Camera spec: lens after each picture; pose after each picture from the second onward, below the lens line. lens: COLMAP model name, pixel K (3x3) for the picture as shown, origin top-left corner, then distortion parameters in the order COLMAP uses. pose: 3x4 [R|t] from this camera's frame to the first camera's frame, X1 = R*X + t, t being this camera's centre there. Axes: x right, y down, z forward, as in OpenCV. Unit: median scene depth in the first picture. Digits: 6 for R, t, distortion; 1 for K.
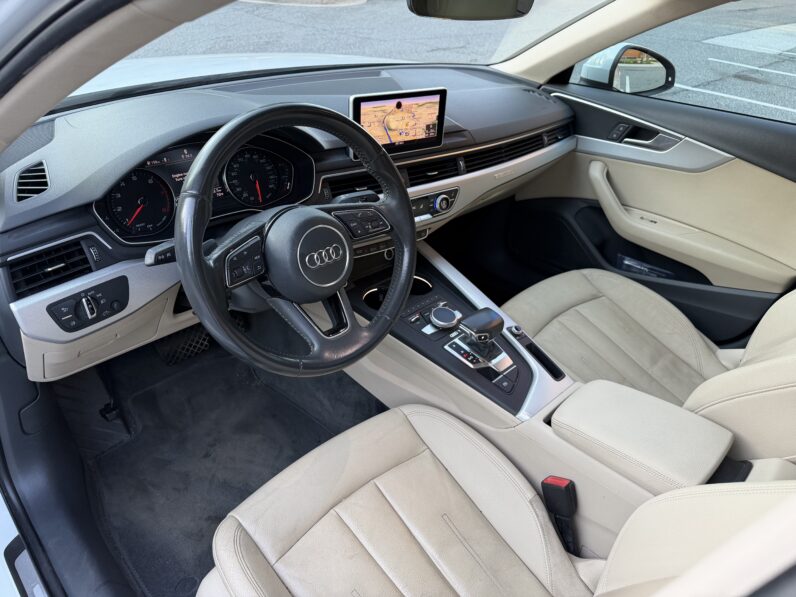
lens RADIAL K [[555.2, 0, 397.1], [0, 555.2, 308.1], [0, 0, 1]] dist [0.059207, -0.005573]
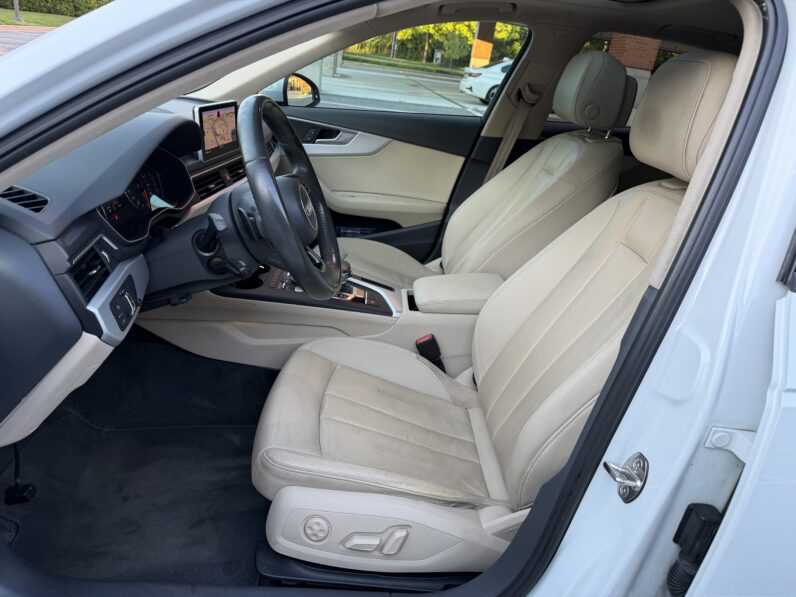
lens RADIAL K [[562.5, 0, 398.0], [0, 562.5, 298.5], [0, 0, 1]] dist [0.072535, -0.001935]
pose [[0.687997, -0.295815, 0.662687, -0.585952], [0.360216, 0.931922, 0.042025, 0.080854], [-0.630004, 0.209798, 0.747716, -0.061920]]
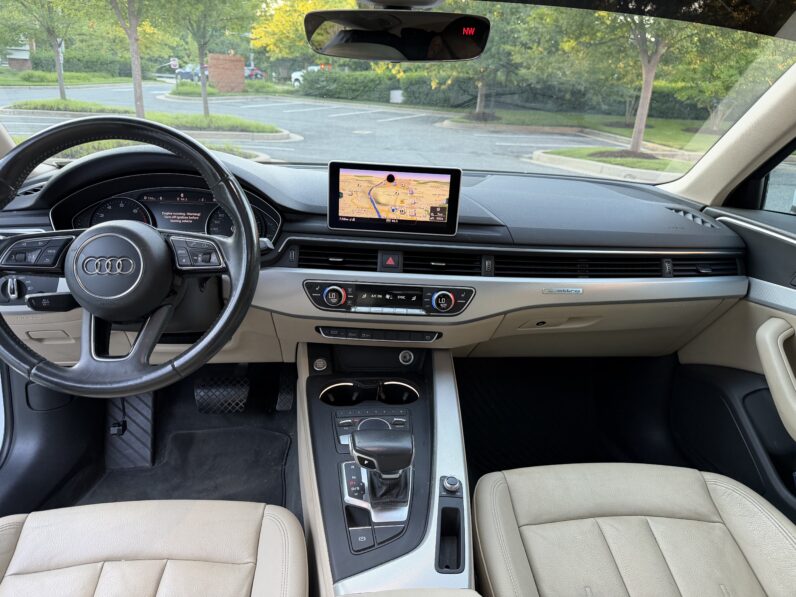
lens RADIAL K [[562.5, 0, 398.0], [0, 562.5, 298.5], [0, 0, 1]] dist [0.072535, -0.001935]
pose [[0.792673, 0.163956, -0.587187, 0.513389], [-0.331876, 0.923987, -0.190017, -0.015052], [0.511399, 0.345494, 0.786832, 0.322355]]
